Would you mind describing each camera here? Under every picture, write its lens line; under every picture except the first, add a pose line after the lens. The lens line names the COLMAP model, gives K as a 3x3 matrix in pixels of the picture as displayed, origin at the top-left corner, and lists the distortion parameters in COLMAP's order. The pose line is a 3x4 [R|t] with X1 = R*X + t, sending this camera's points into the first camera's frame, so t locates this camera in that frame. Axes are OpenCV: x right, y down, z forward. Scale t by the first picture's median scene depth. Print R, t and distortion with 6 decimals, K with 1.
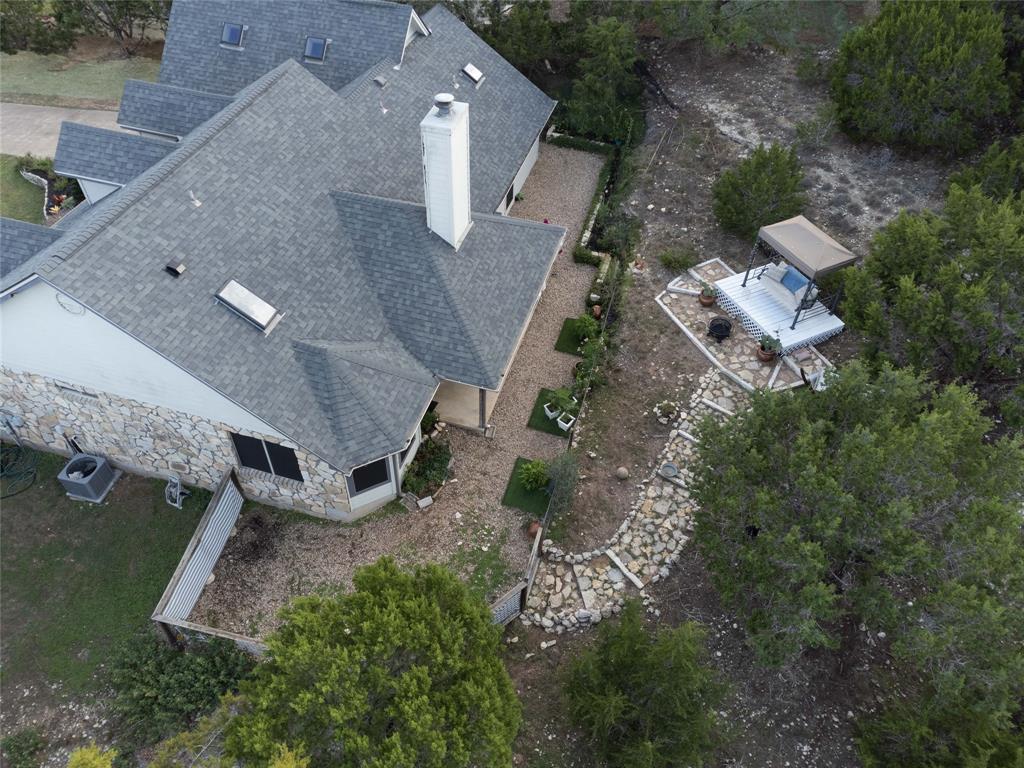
lens RADIAL K [[765.4, 0, 511.7], [0, 765.4, 370.1], [0, 0, 1]] dist [0.030552, -0.004721]
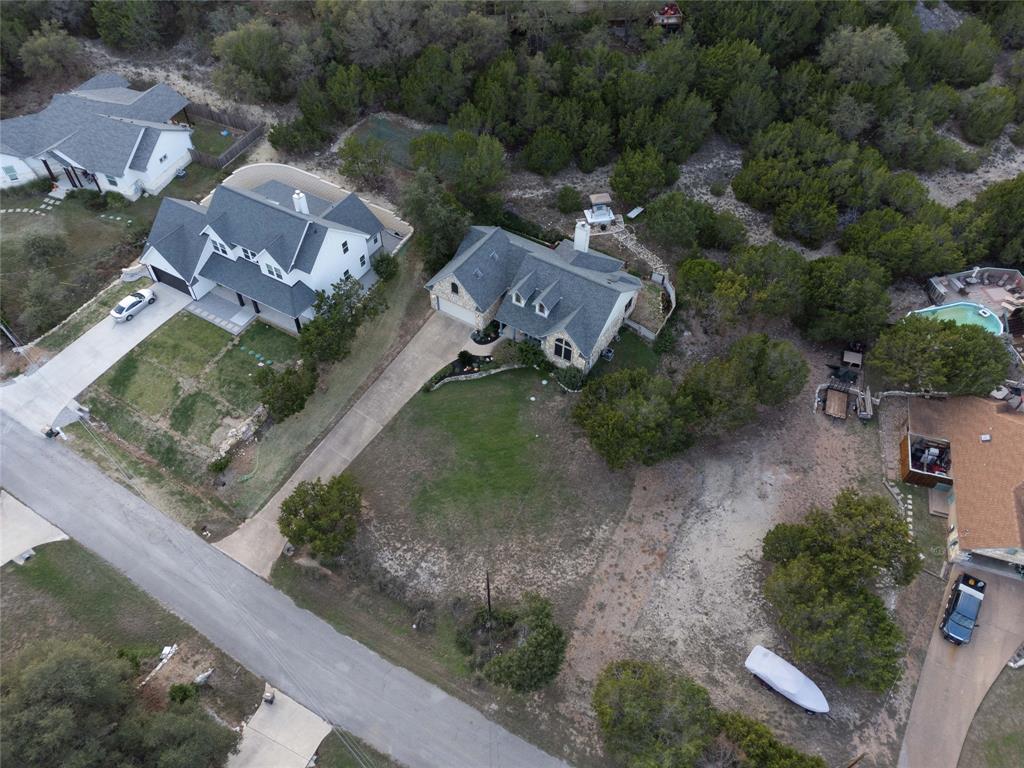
lens RADIAL K [[765.4, 0, 511.7], [0, 765.4, 370.1], [0, 0, 1]] dist [0.030552, -0.004721]
pose [[0.273014, -0.736579, 0.618801, -2.991239], [0.688689, 0.598767, 0.408883, -1.634530], [-0.671693, 0.314531, 0.670745, -1.158298]]
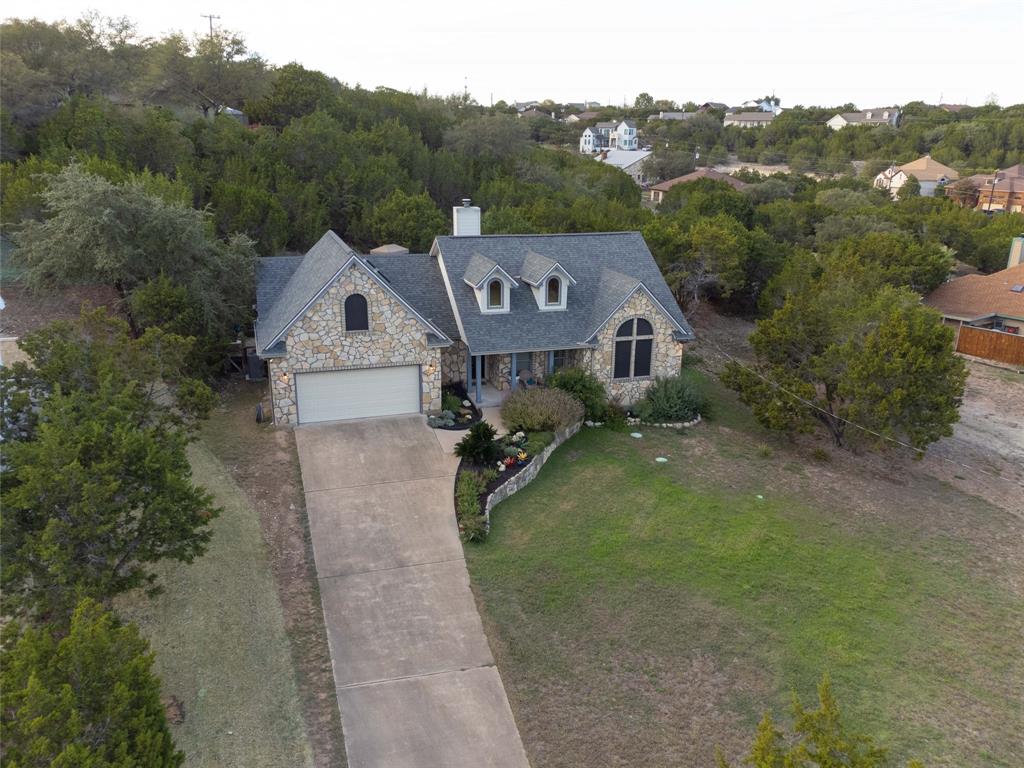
lens RADIAL K [[776.8, 0, 534.3], [0, 776.8, 397.5], [0, 0, 1]] dist [0.041503, -0.002886]
pose [[-0.588416, -0.280936, 0.758183, -1.839756], [0.553352, 0.543792, 0.630946, -1.198726], [-0.589549, 0.790801, -0.164519, 1.494028]]
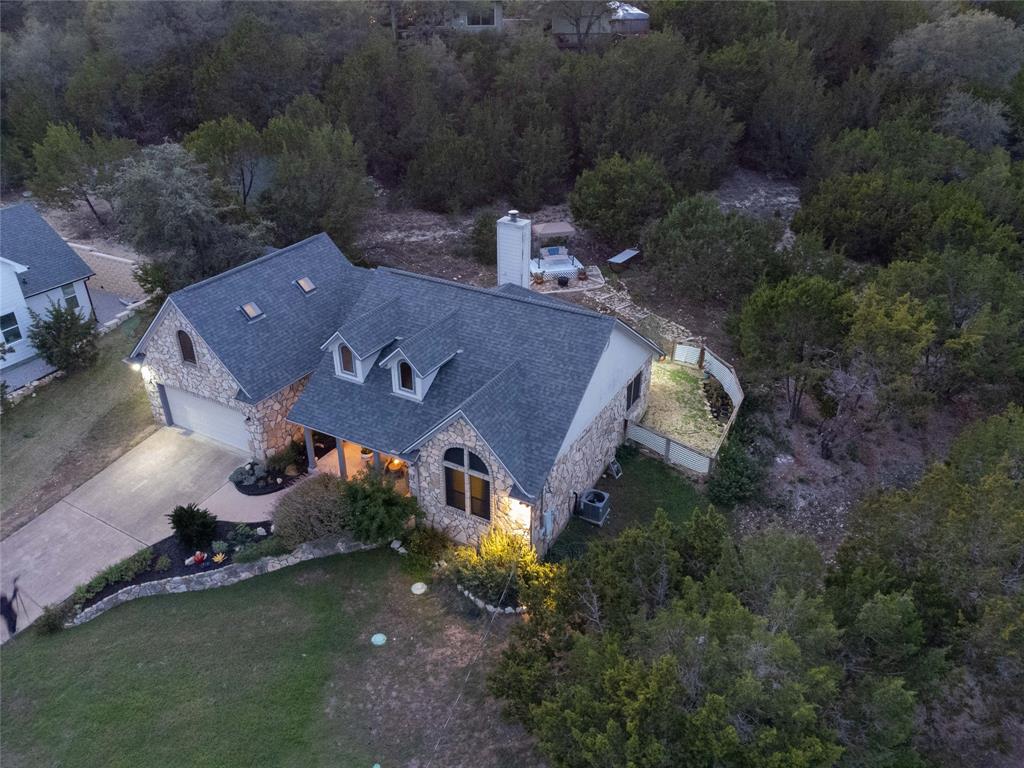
lens RADIAL K [[765.4, 0, 511.7], [0, 765.4, 370.1], [0, 0, 1]] dist [0.030552, -0.004721]
pose [[0.222332, -0.484620, 0.845998, -1.614731], [0.699272, 0.683924, 0.208007, -0.420054], [-0.679402, 0.545336, 0.490939, 0.261095]]
